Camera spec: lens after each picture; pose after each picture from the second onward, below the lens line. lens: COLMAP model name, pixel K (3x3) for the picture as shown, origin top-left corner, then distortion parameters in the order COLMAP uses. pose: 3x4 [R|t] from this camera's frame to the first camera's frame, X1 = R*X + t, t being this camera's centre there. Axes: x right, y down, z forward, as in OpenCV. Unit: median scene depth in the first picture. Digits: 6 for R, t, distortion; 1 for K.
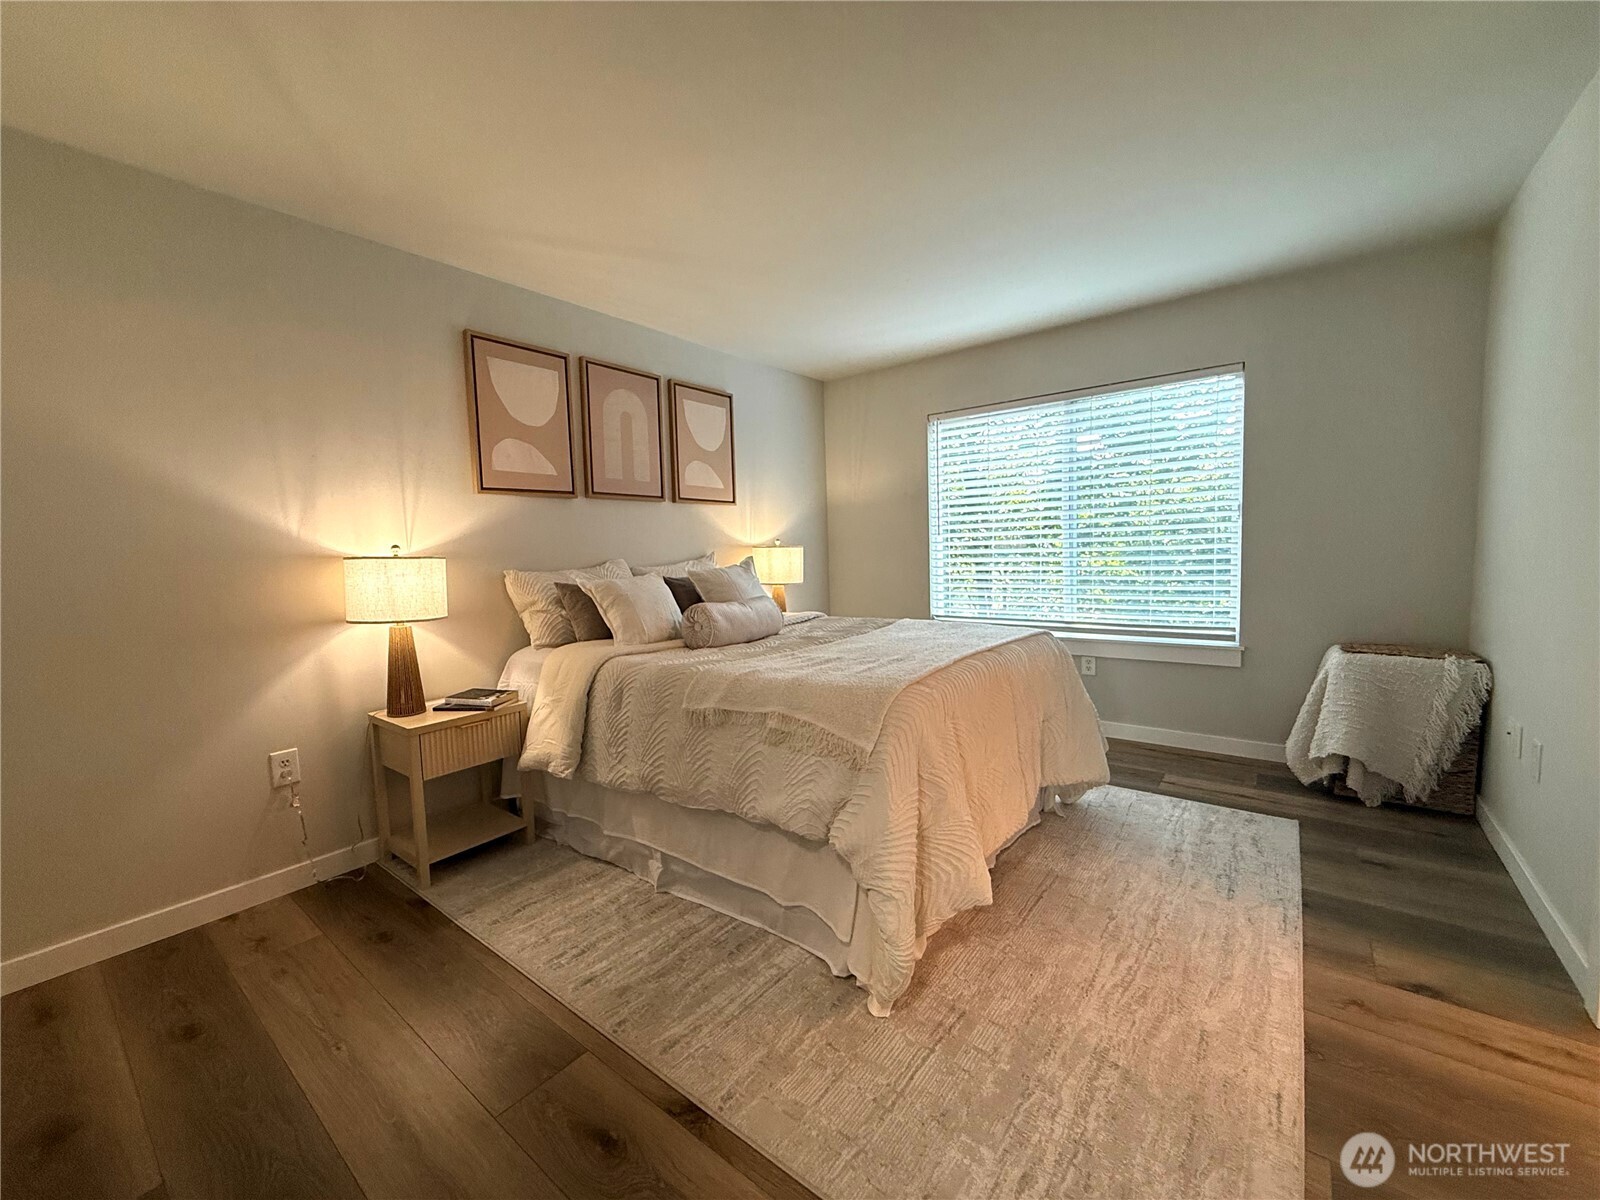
lens RADIAL K [[636.5, 0, 796.3], [0, 636.5, 597.8], [0, 0, 1]] dist [-0.000426, 0.000256]
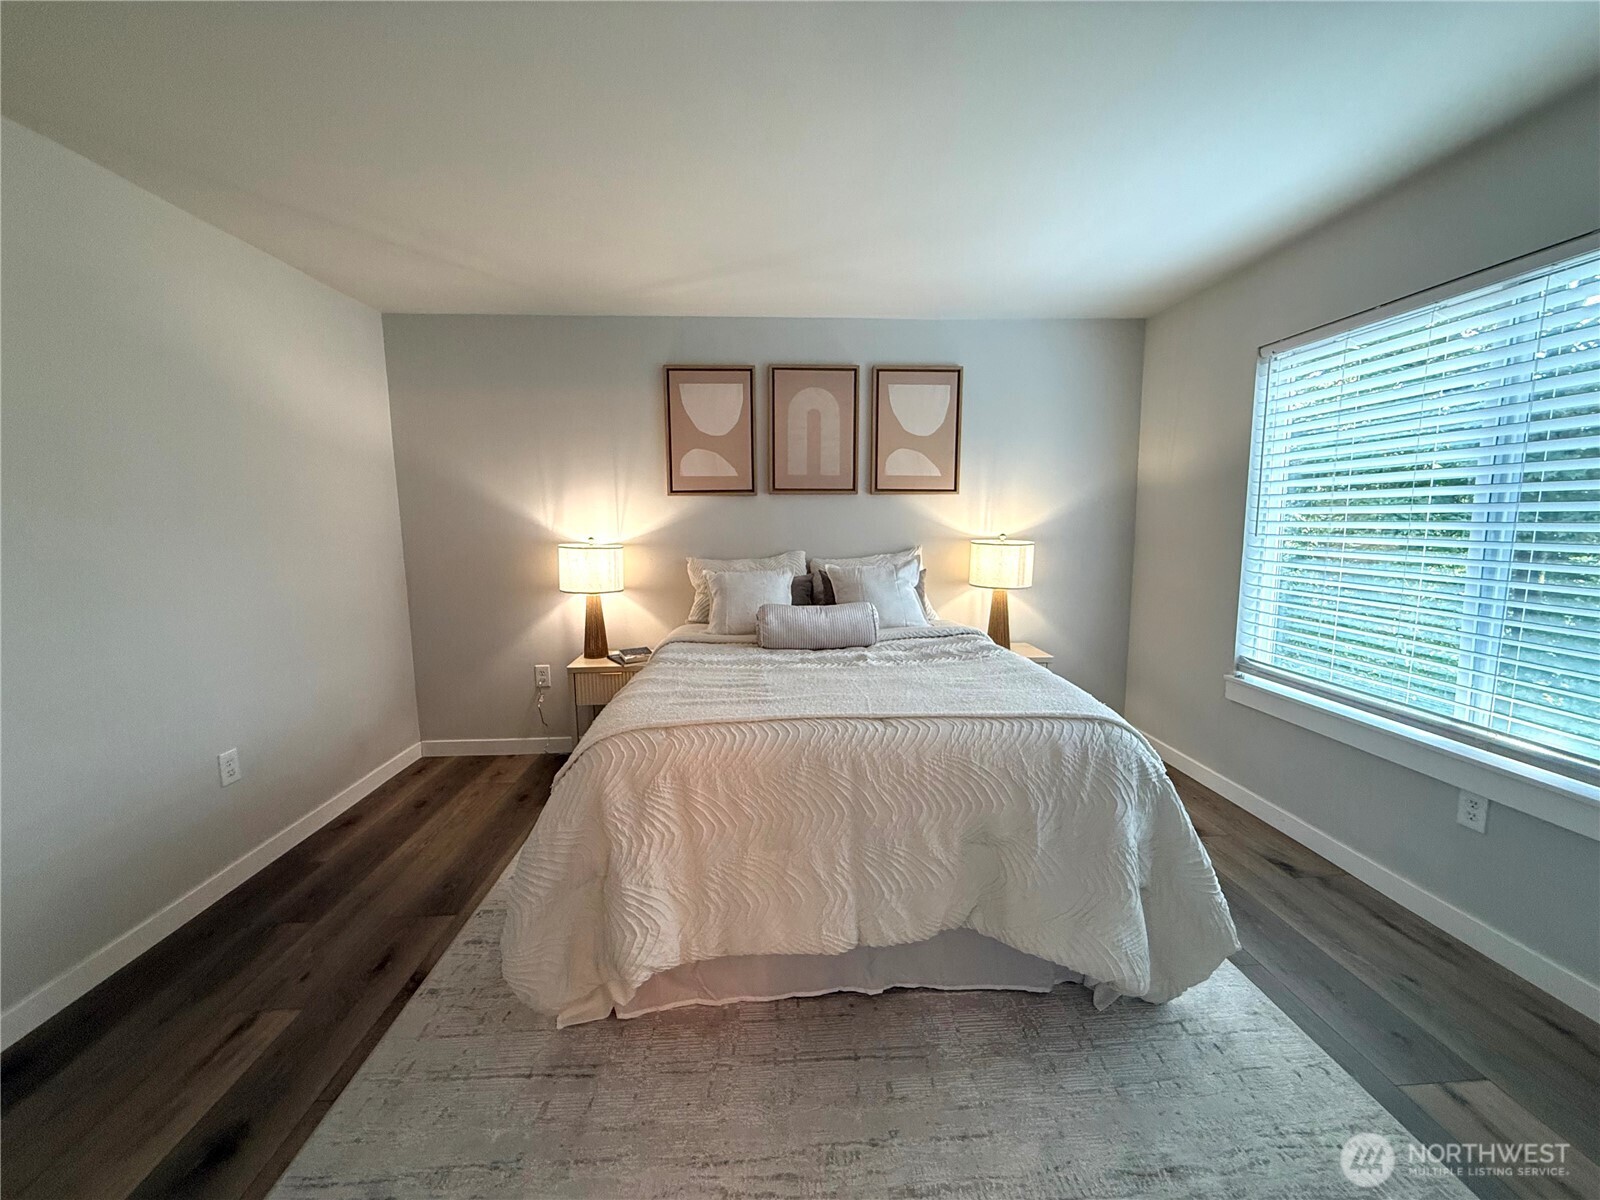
lens RADIAL K [[636.5, 0, 796.6], [0, 636.5, 598.7], [0, 0, 1]] dist [-0.000426, 0.000256]
pose [[0.657844, 0.118617, -0.743755, 0.567024], [-0.072649, 0.992909, 0.094096, -0.087756], [0.749642, -0.007867, 0.661797, 0.314099]]
